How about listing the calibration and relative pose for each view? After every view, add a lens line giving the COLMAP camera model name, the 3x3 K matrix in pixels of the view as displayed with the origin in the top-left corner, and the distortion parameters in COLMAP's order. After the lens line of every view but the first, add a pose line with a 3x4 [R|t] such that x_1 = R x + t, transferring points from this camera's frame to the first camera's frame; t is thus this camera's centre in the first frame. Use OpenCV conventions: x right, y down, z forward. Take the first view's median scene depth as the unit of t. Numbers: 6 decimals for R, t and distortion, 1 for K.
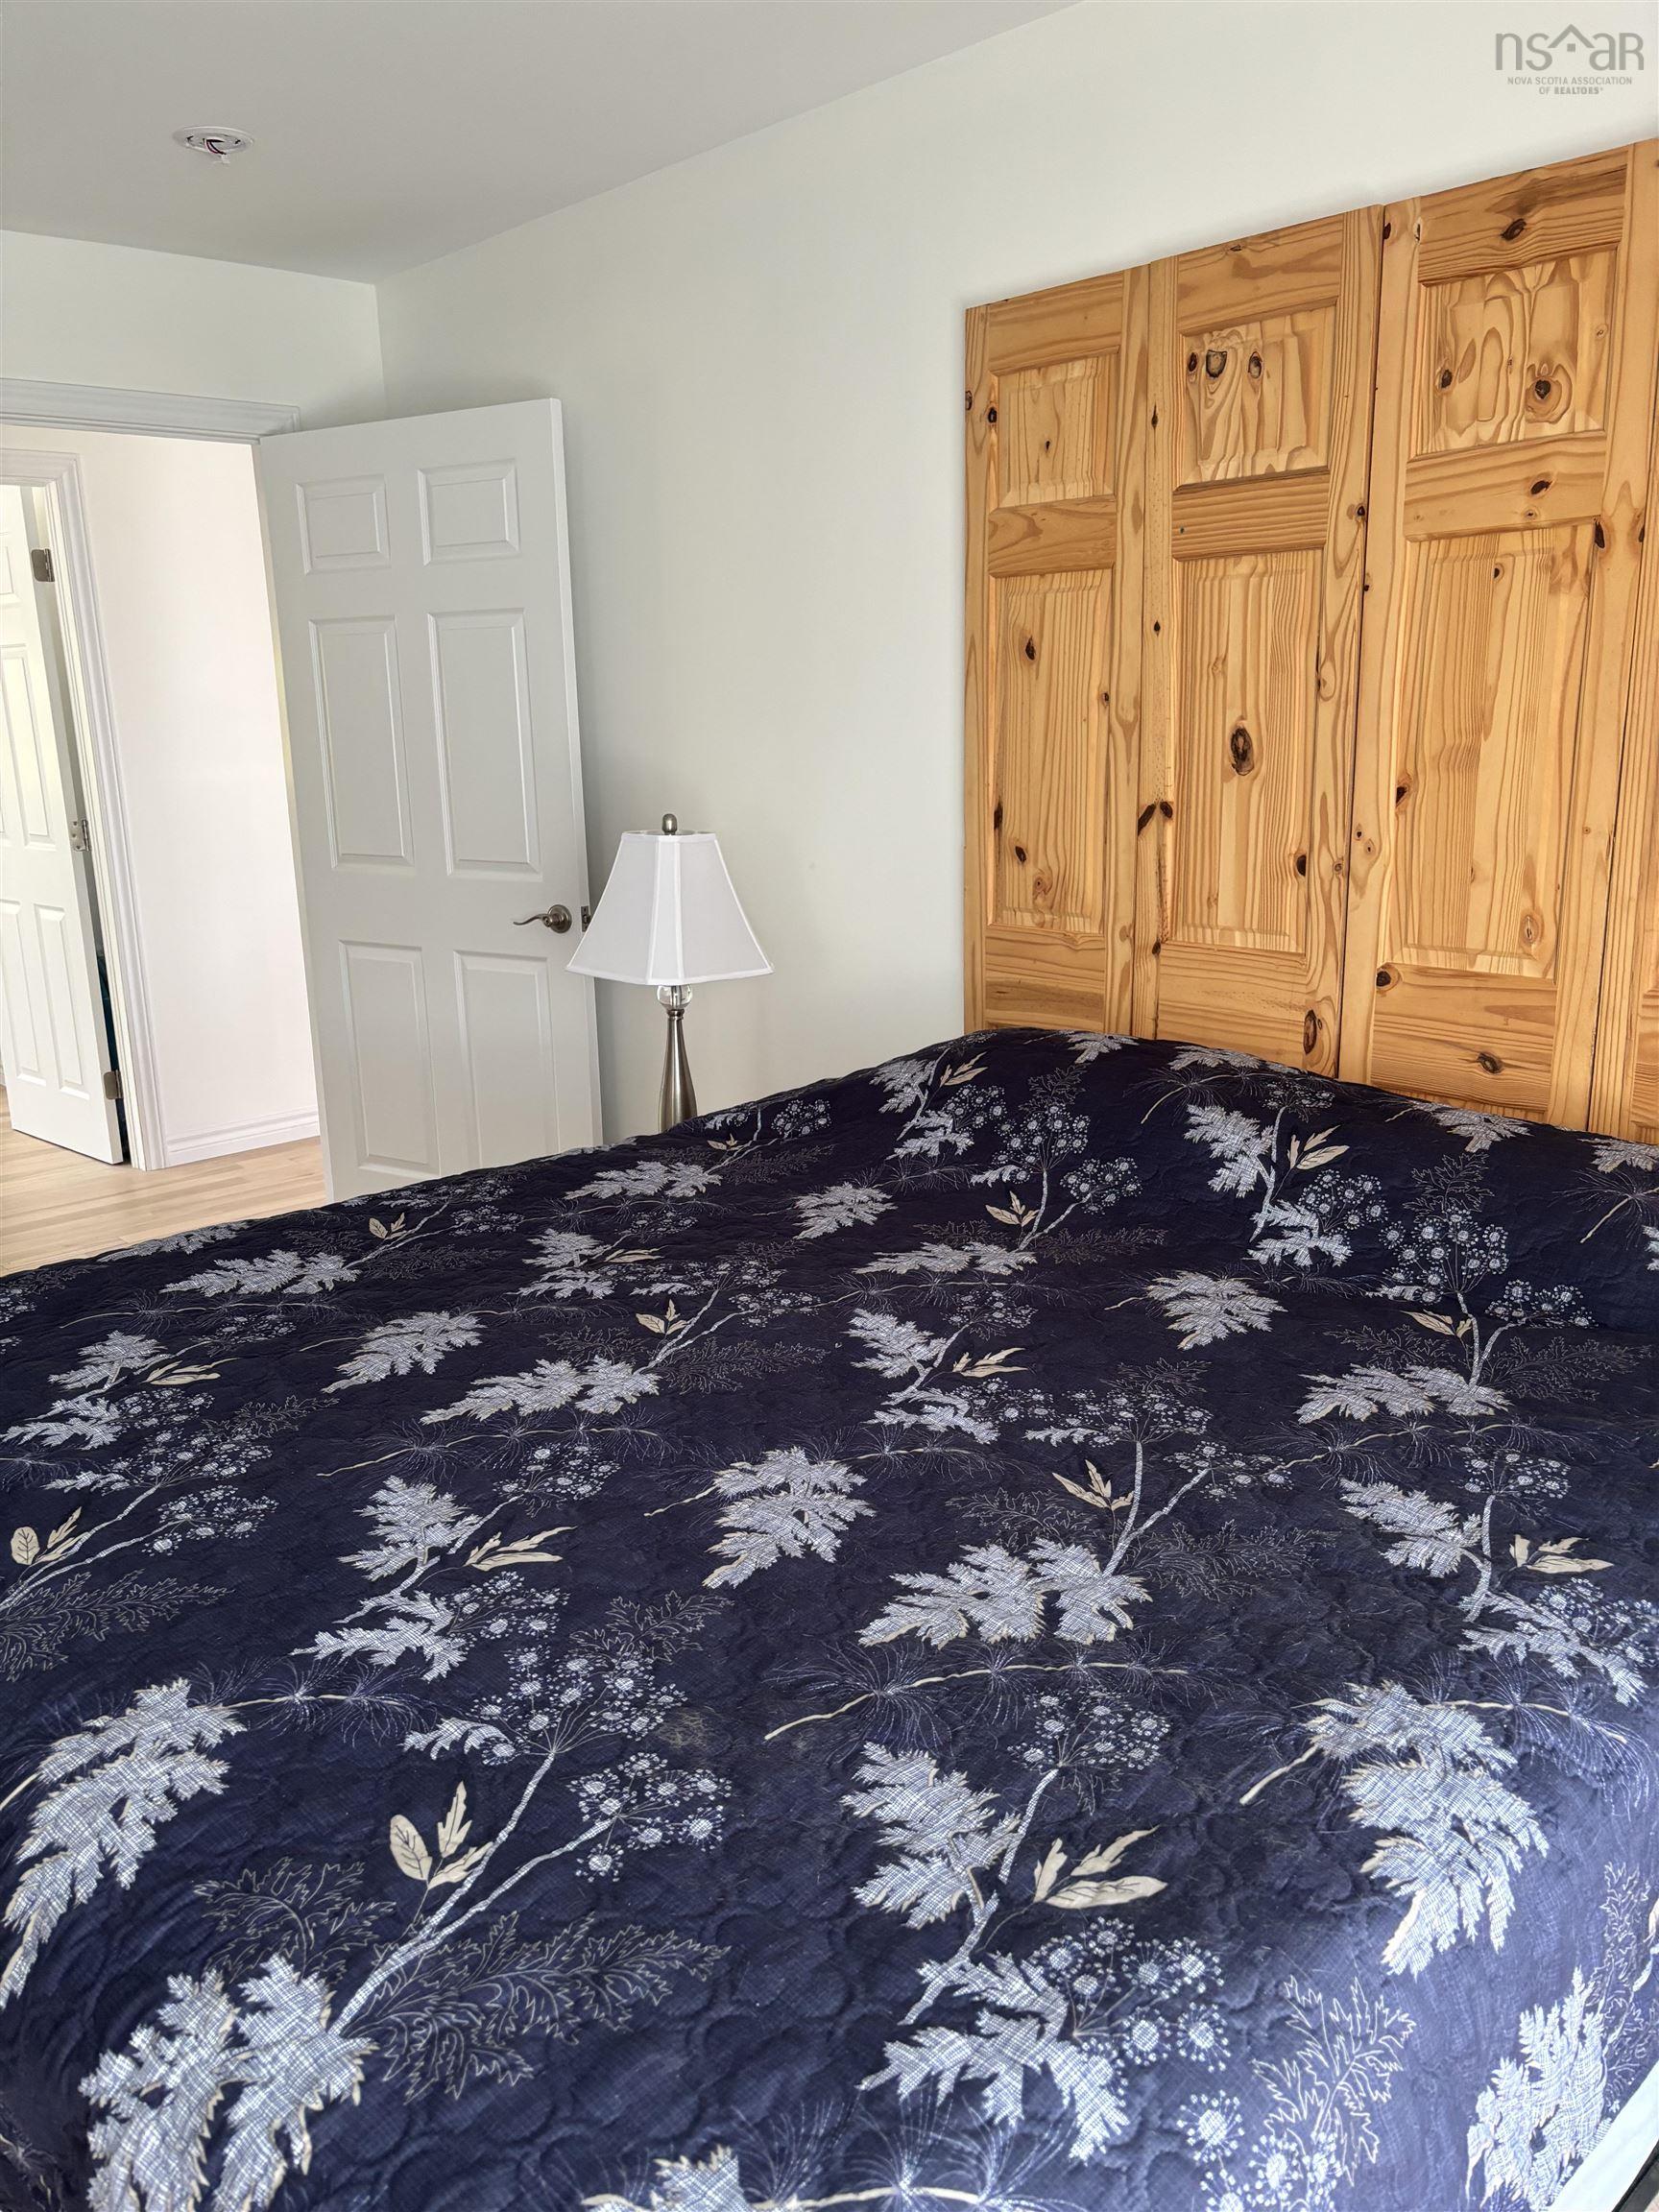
lens RADIAL K [[1872.2, 0, 965.4], [0, 1872.2, 1175.0], [0, 0, 1]] dist [0.046120, 0.008567]
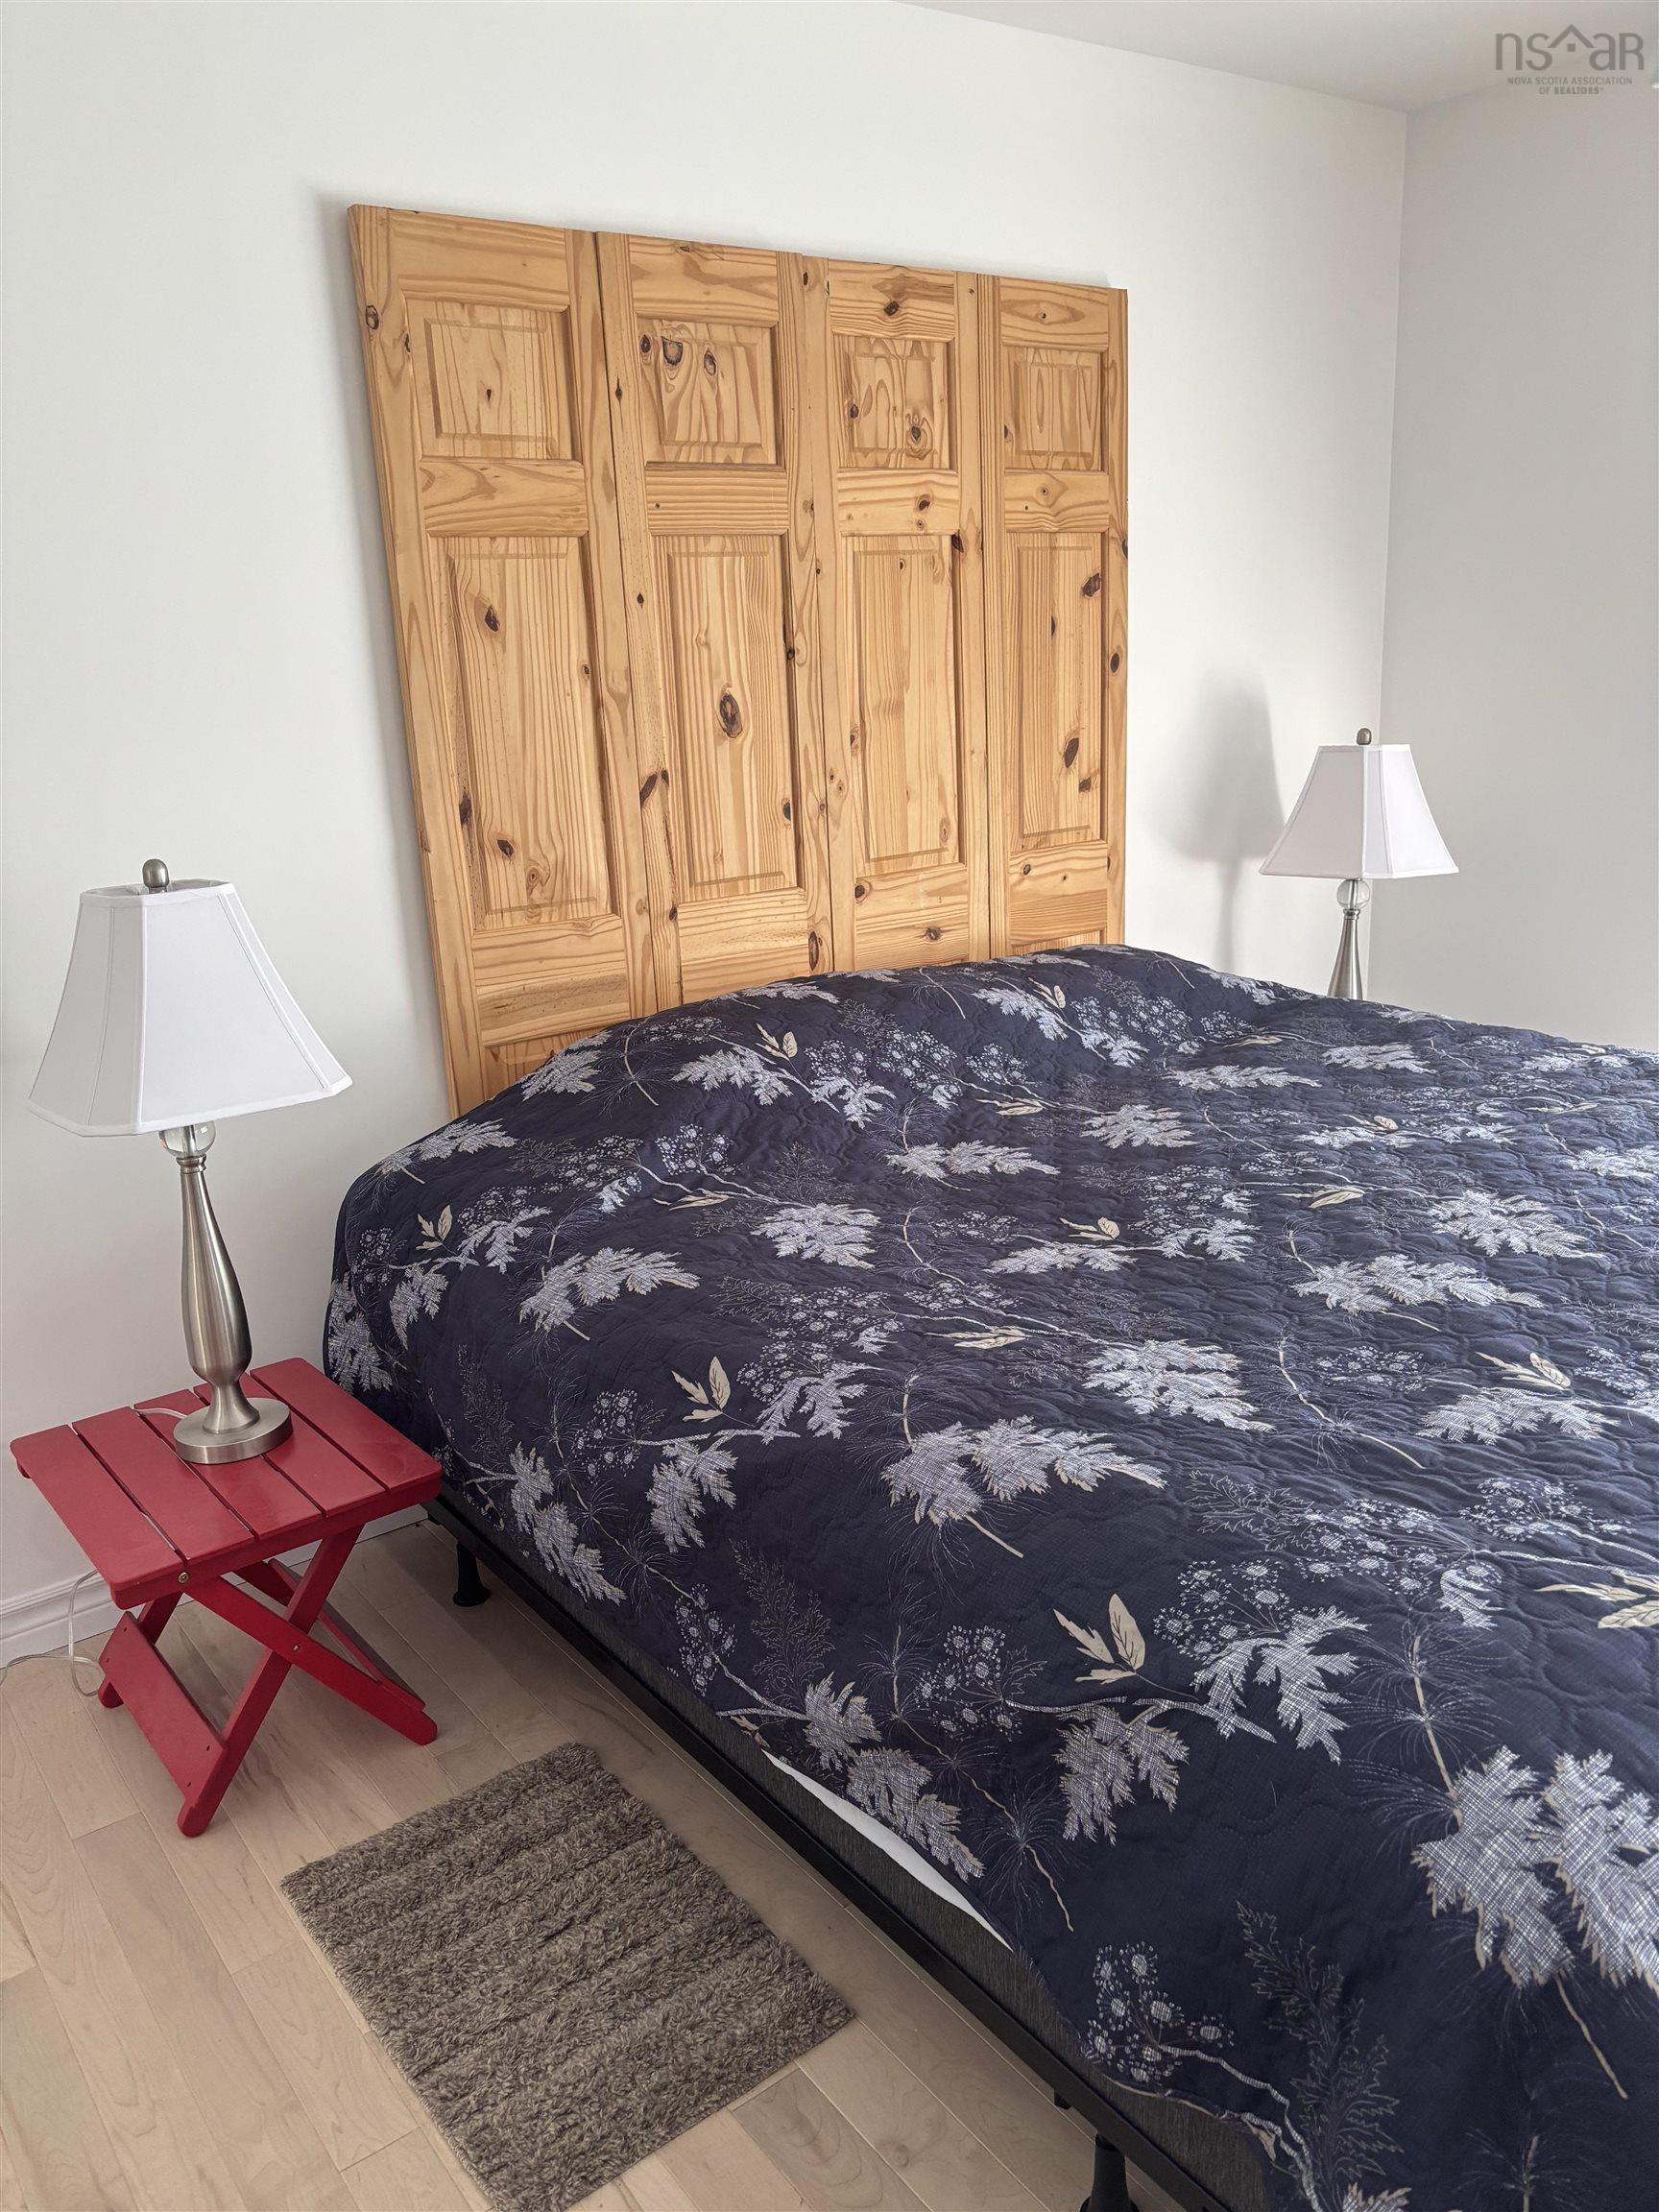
lens RADIAL K [[1682.6, 0, 788.9], [0, 1682.6, 1168.9], [0, 0, 1]] dist [0.030246, -0.037548]
pose [[0.102747, -0.270764, 0.957147, -0.910161], [0.296366, 0.926871, 0.230385, -0.206291], [-0.949532, 0.259994, 0.175479, 0.905136]]
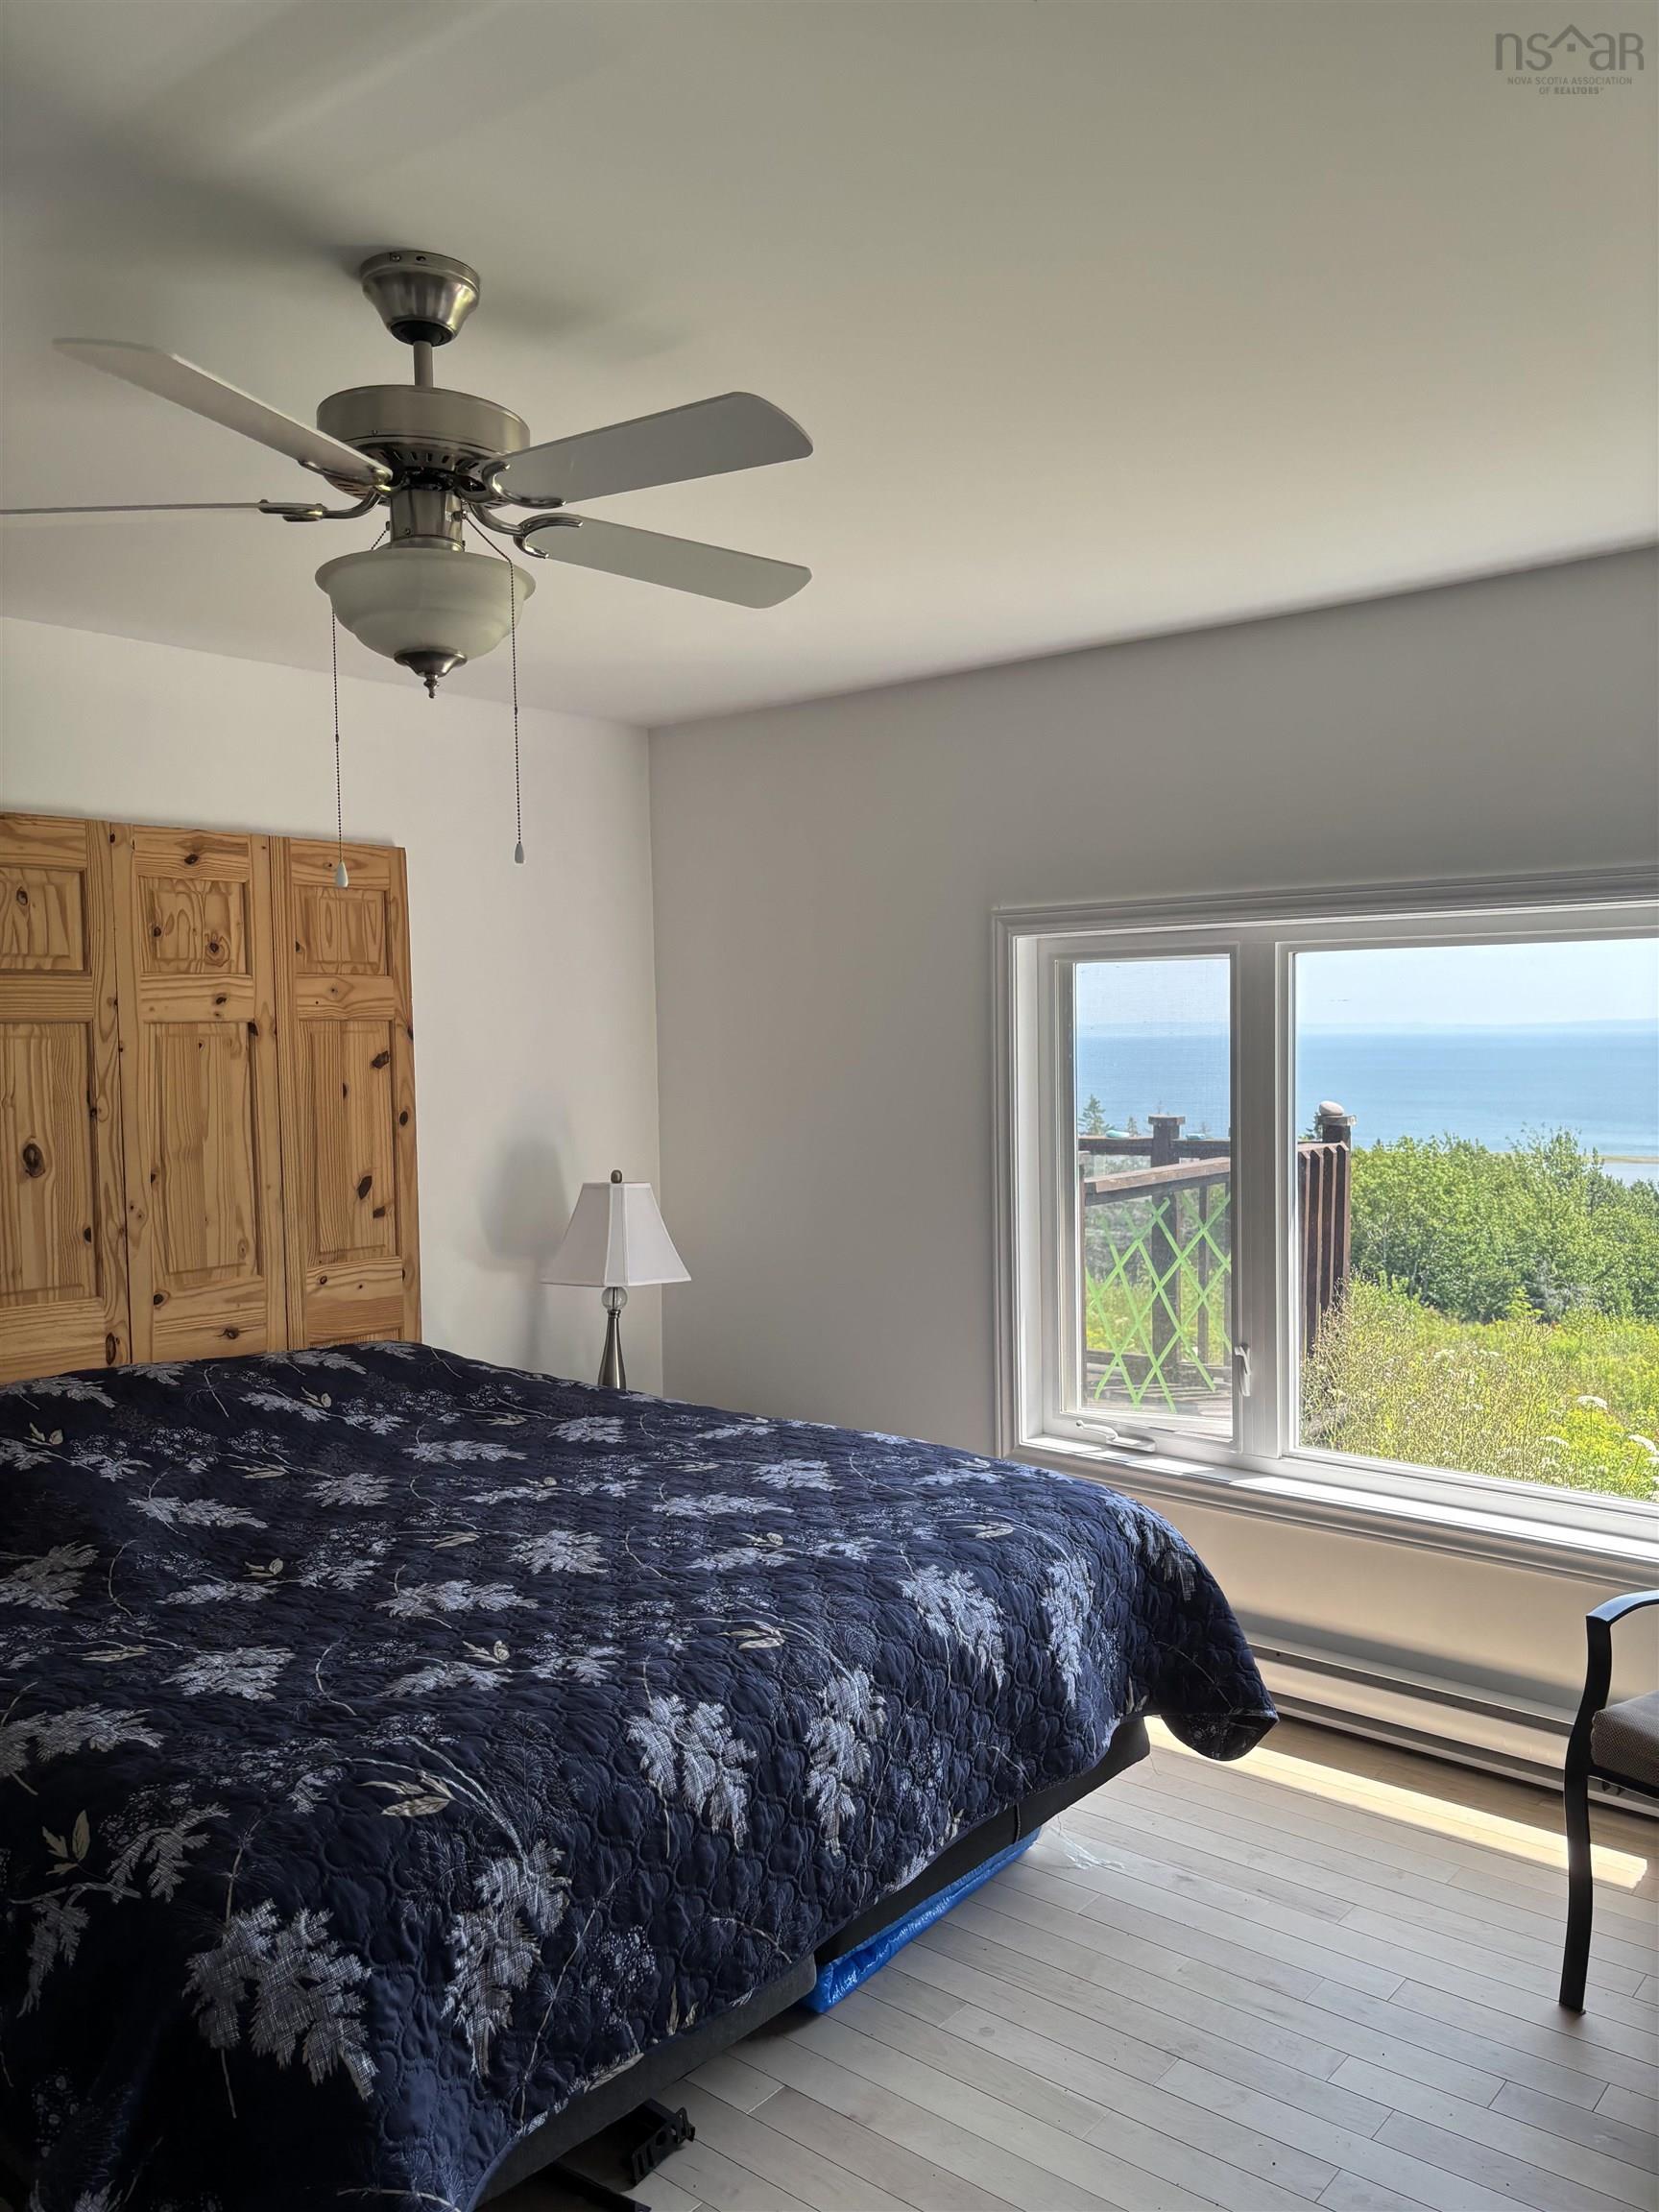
lens RADIAL K [[1682.6, 0, 788.9], [0, 1682.6, 1168.9], [0, 0, 1]] dist [0.030246, -0.037548]
pose [[-0.146451, -0.052201, 0.987840, -1.192255], [0.262563, 0.960737, 0.089695, -0.195010], [-0.953736, 0.272506, -0.126994, 0.668146]]
